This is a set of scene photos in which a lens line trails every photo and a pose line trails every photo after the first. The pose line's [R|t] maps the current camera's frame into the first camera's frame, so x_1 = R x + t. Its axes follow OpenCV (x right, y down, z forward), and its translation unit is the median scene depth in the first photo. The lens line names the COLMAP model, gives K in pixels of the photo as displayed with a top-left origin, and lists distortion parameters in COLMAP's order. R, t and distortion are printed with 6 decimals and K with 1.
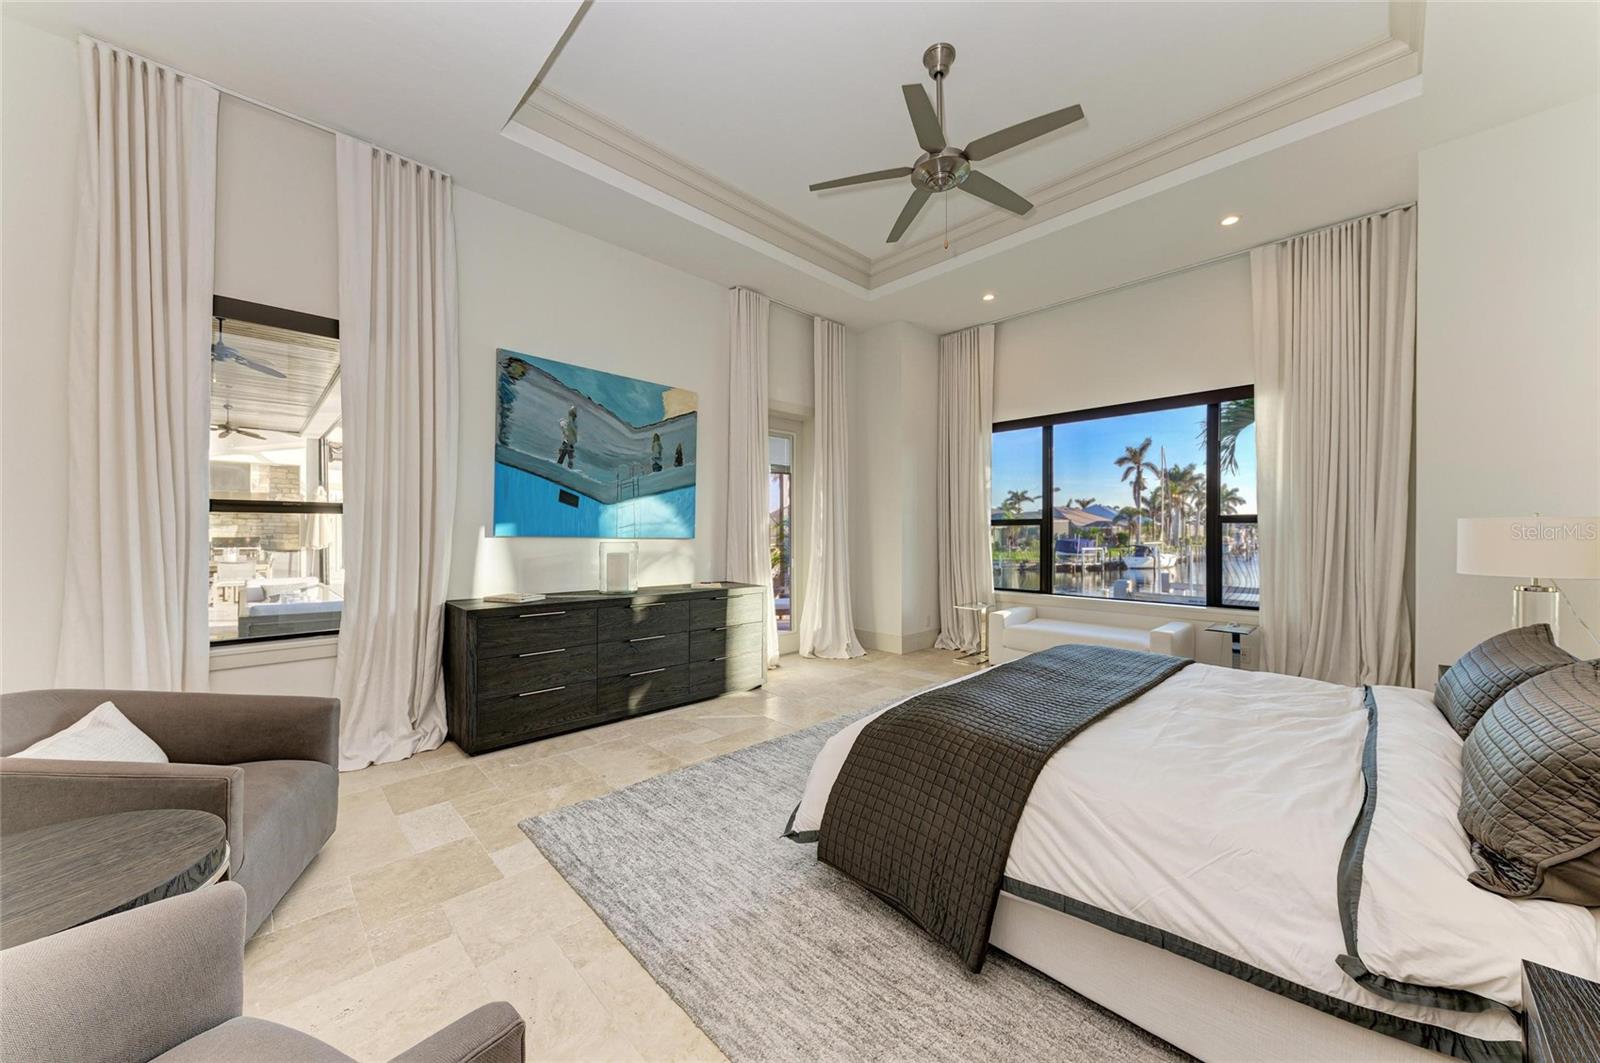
lens RADIAL K [[571.9, 0, 788.7], [0, 571.9, 539.5], [0, 0, 1]] dist [0.007358, -0.001703]
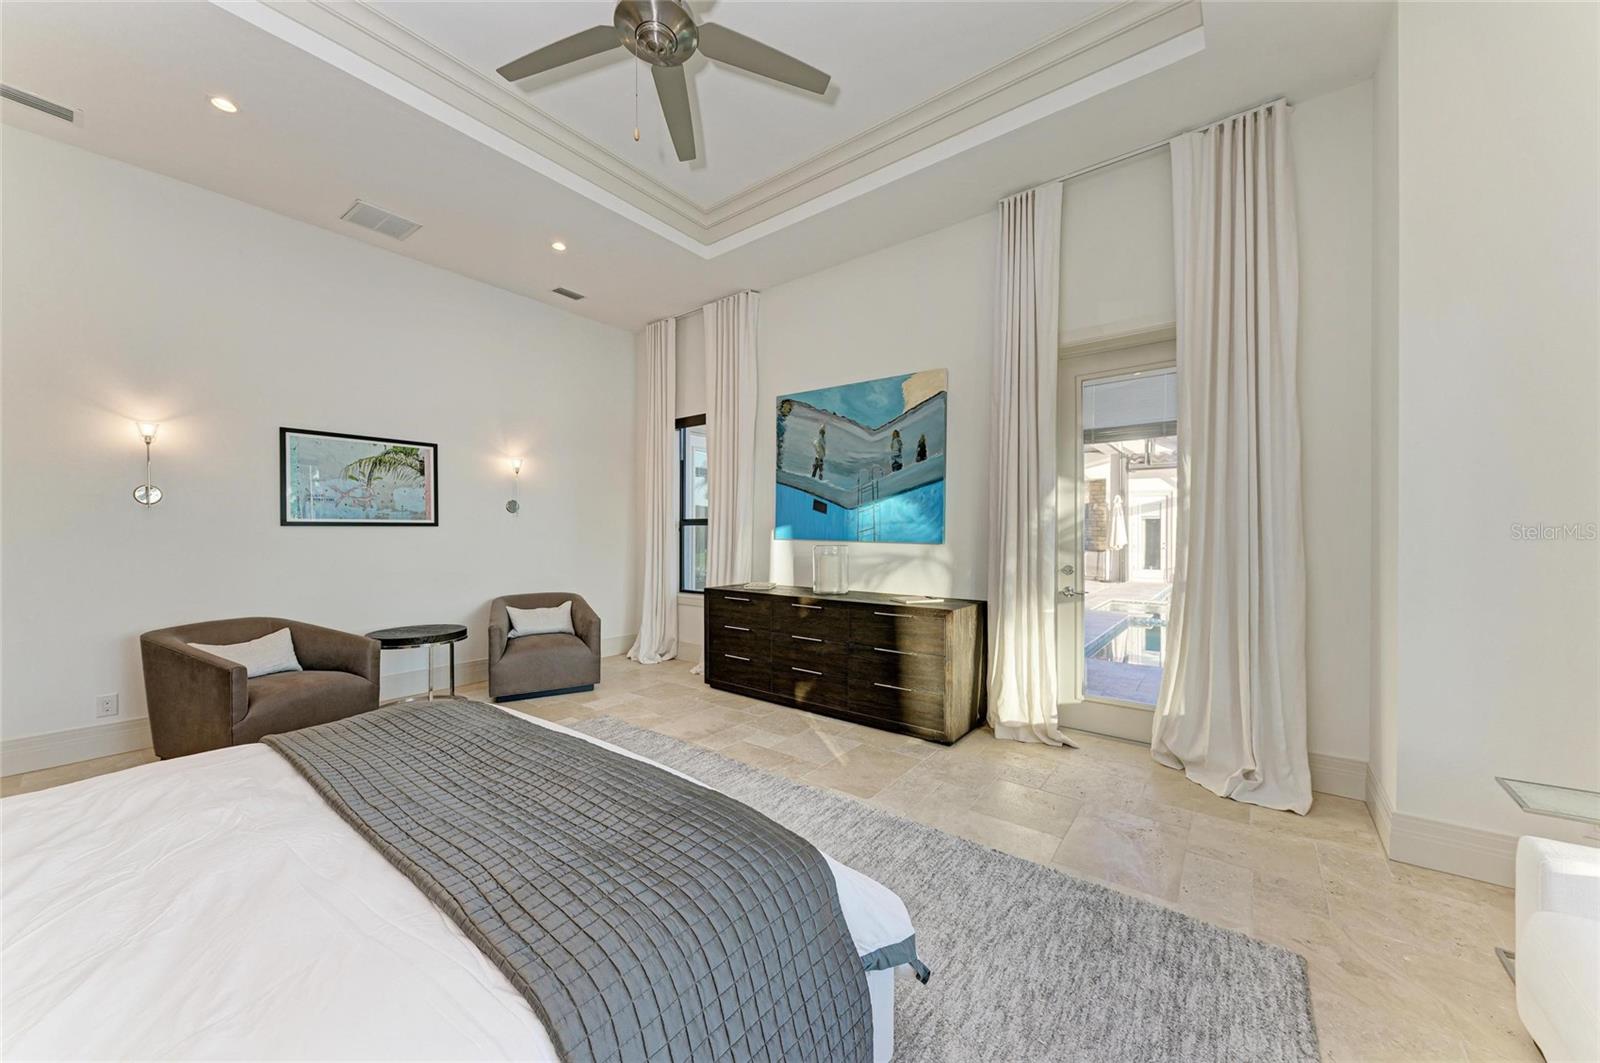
lens RADIAL K [[571.9, 0, 806.3], [0, 571.9, 535.7], [0, 0, 1]] dist [0.007358, -0.001703]
pose [[0.159186, 0.000827, -0.987248, 0.721715], [-0.012454, 0.999922, -0.001170, -0.010809], [0.987170, 0.012481, 0.159184, 0.770604]]
